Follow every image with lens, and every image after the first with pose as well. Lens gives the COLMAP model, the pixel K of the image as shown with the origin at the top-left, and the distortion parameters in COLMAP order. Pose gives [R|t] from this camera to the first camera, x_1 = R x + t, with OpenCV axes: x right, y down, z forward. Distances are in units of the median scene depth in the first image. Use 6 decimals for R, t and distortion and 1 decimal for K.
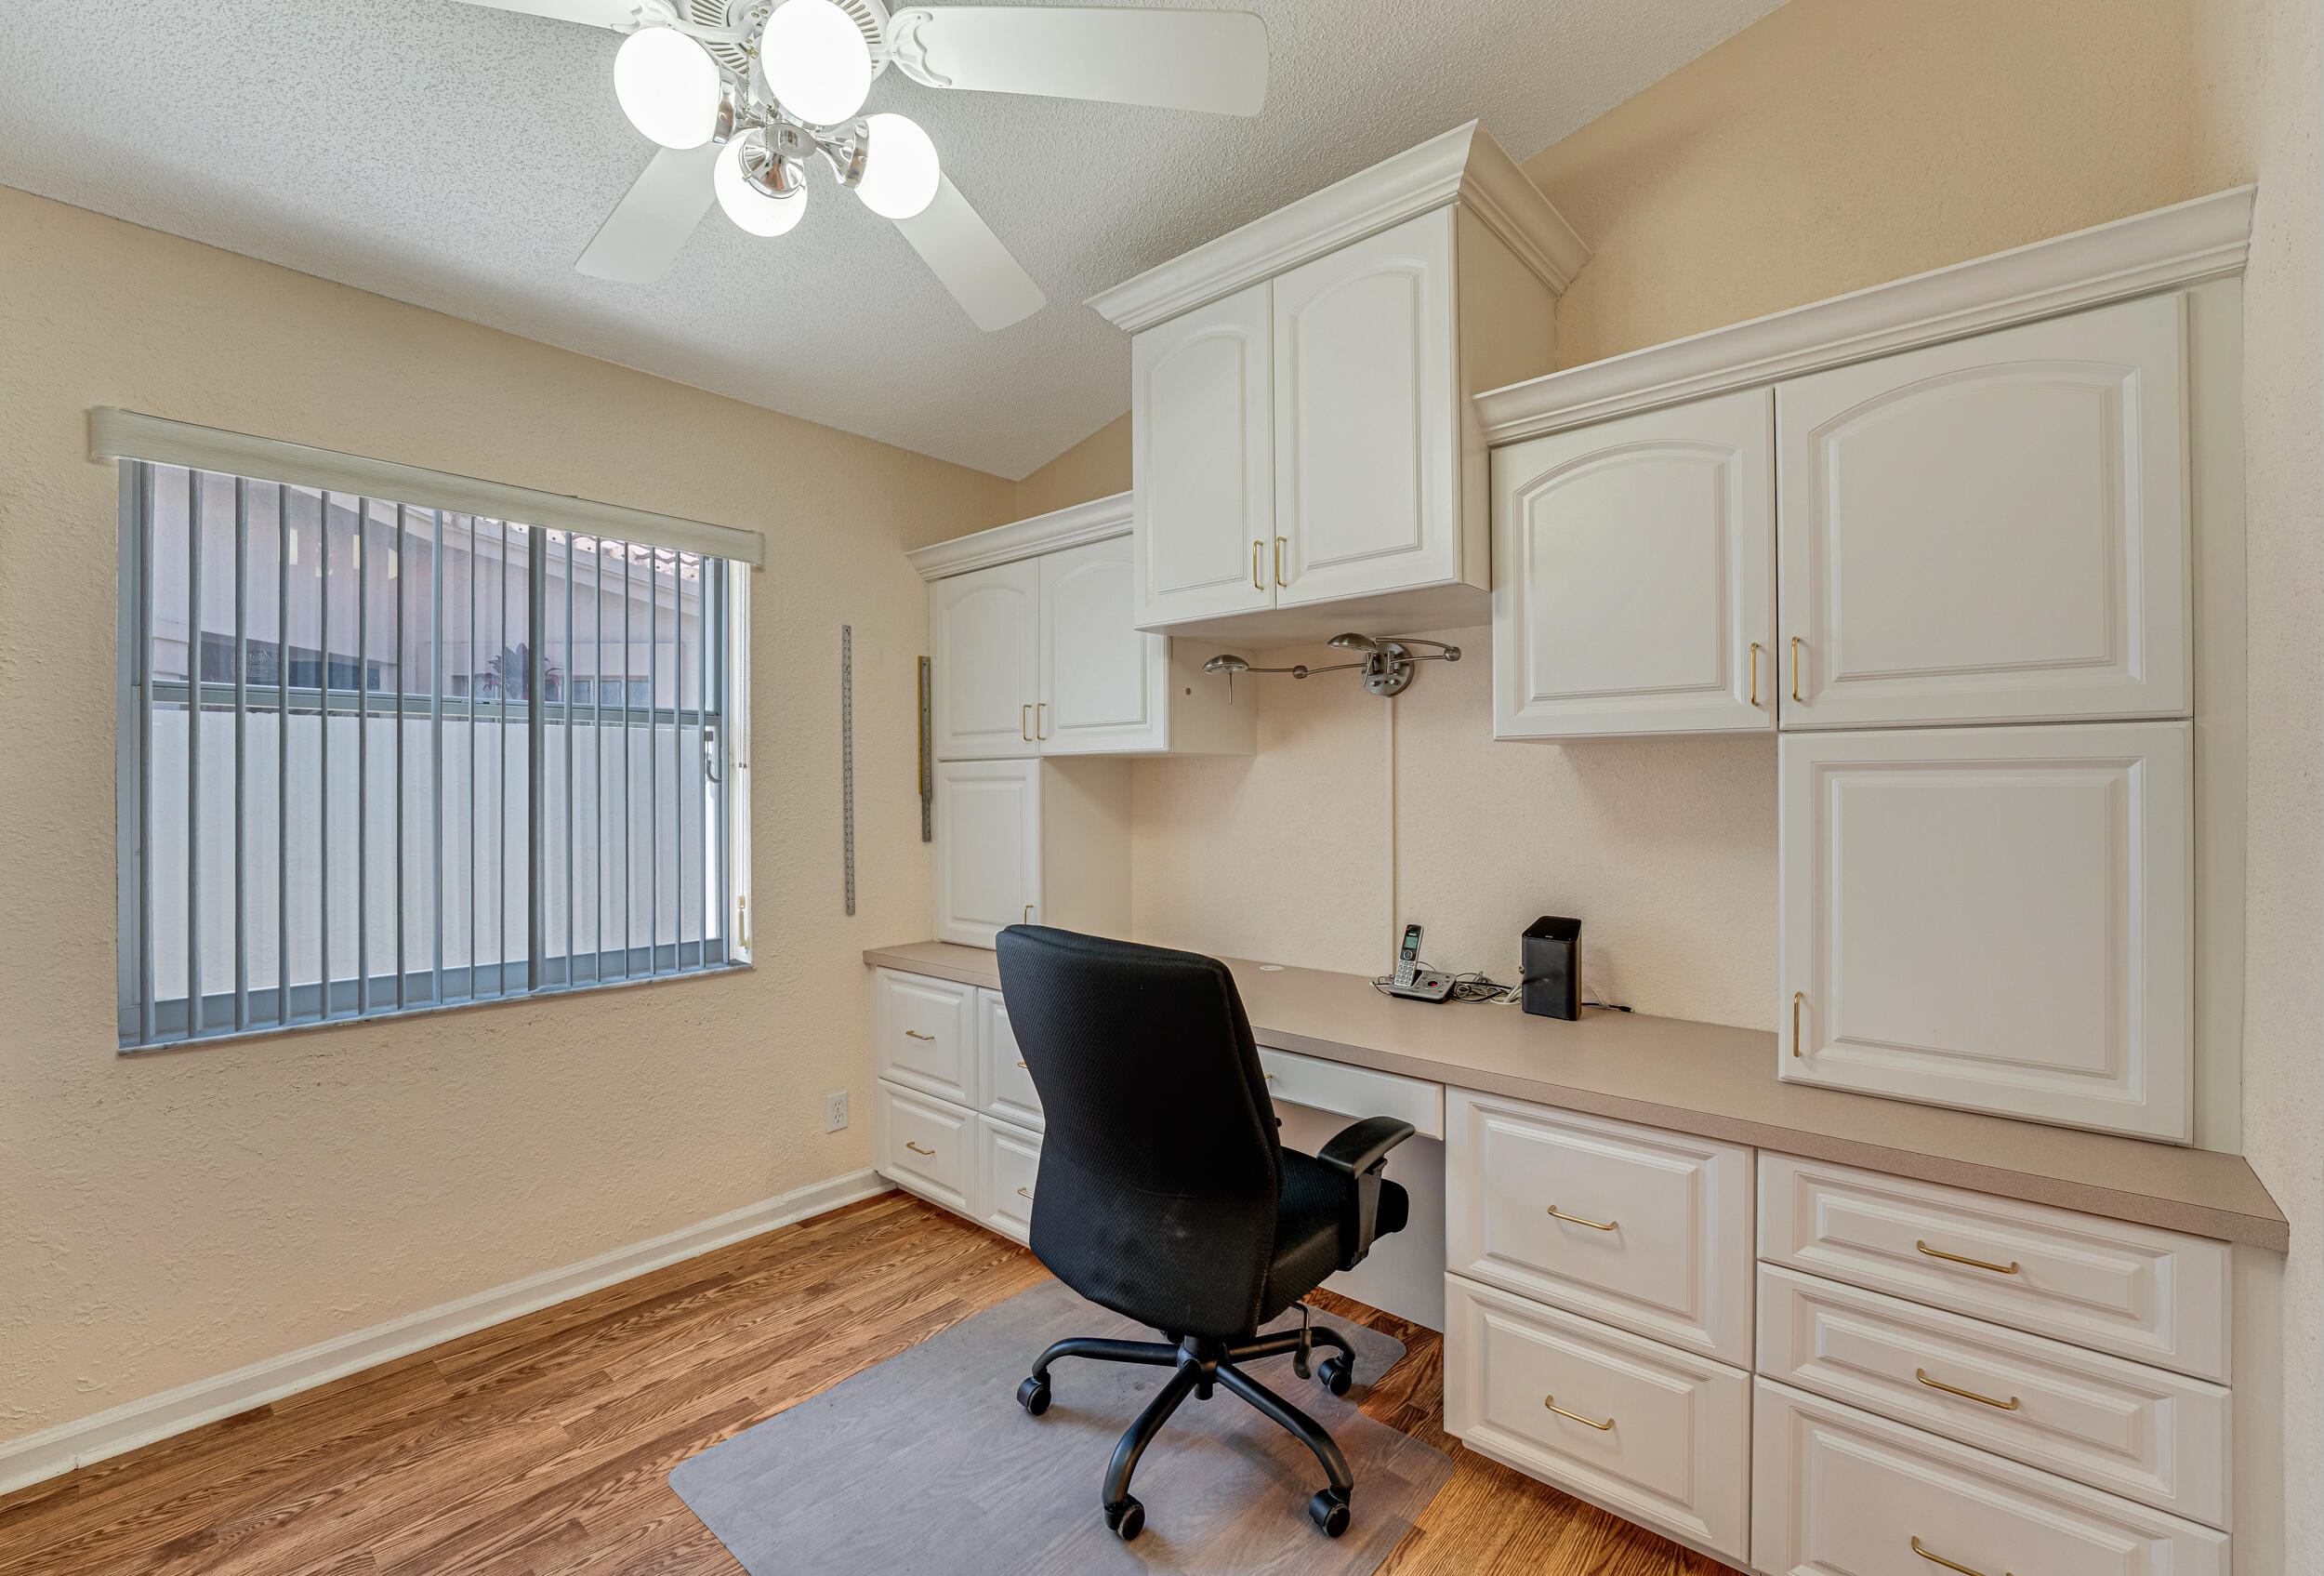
lens RADIAL K [[1021.9, 0, 1100.5], [0, 1021.9, 787.1], [0, 0, 1]] dist [-0.001955, 0.000741]
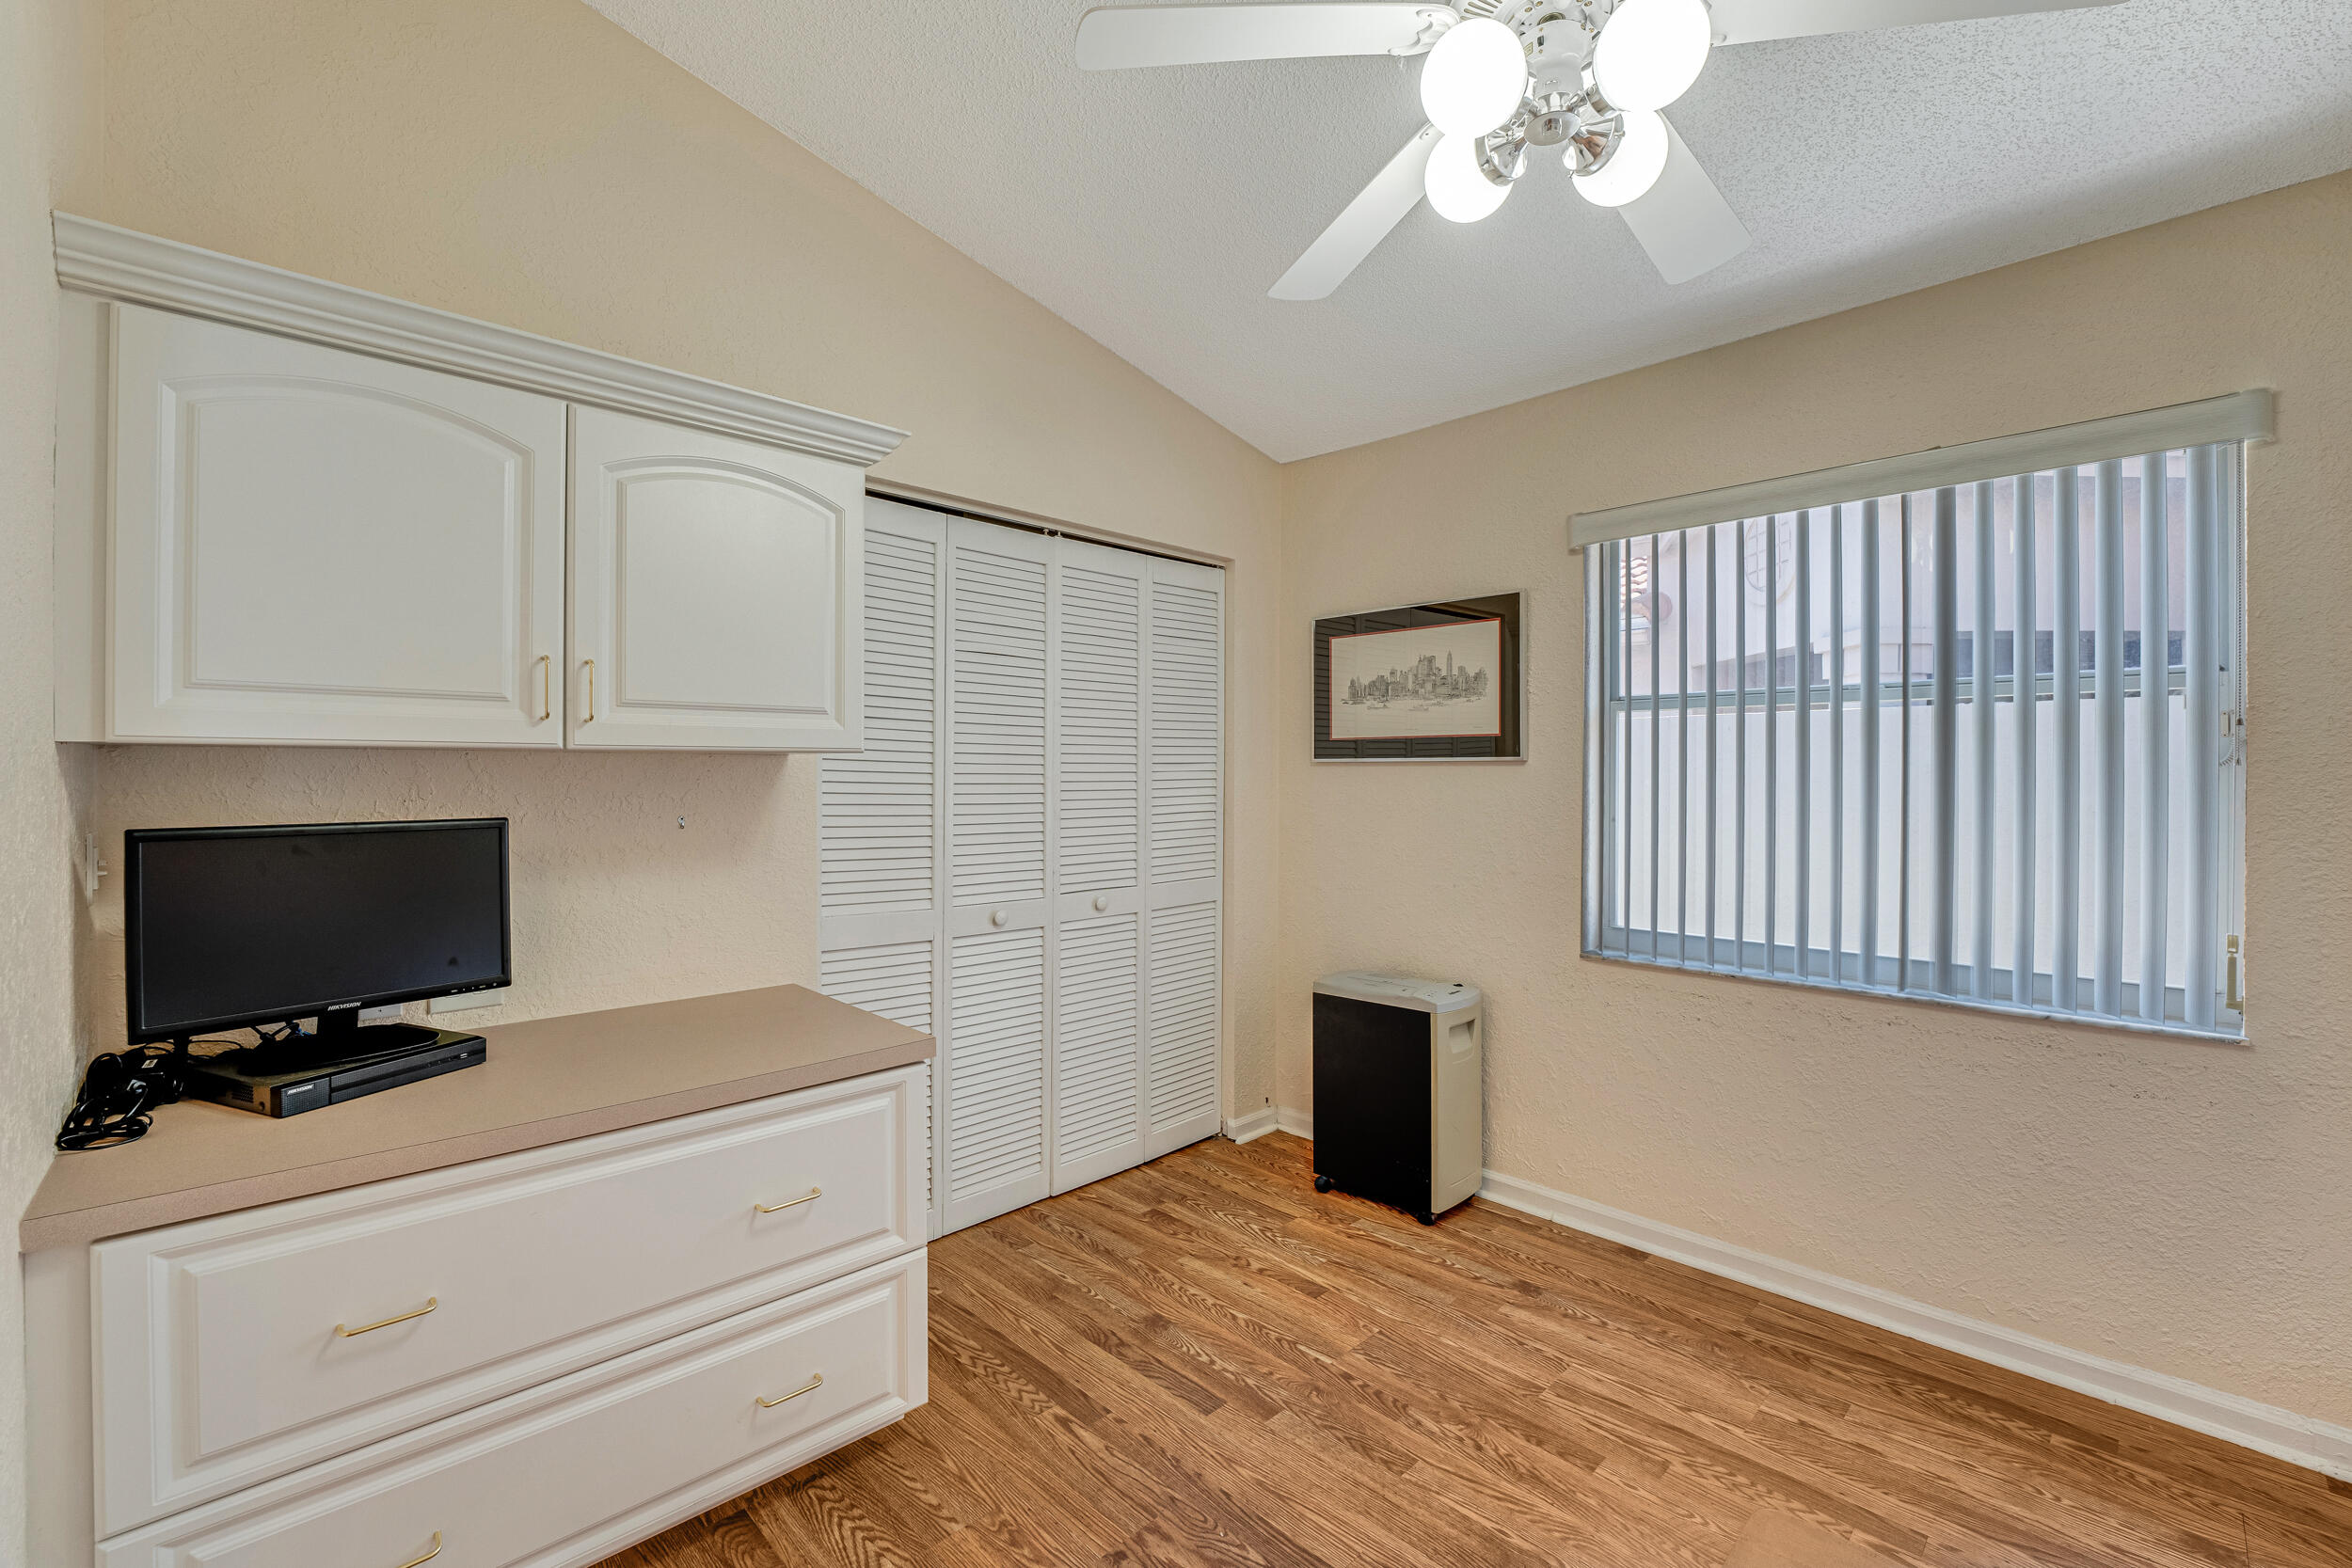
lens RADIAL K [[972.3, 0, 1133.1], [0, 972.3, 774.7], [0, 0, 1]] dist [-0.036280, 0.007702]
pose [[-0.061313, 0.000821, -0.998118, 0.414031], [-0.000382, 1.000000, 0.000846, 0.000750], [0.998118, 0.000433, -0.061313, 0.414645]]
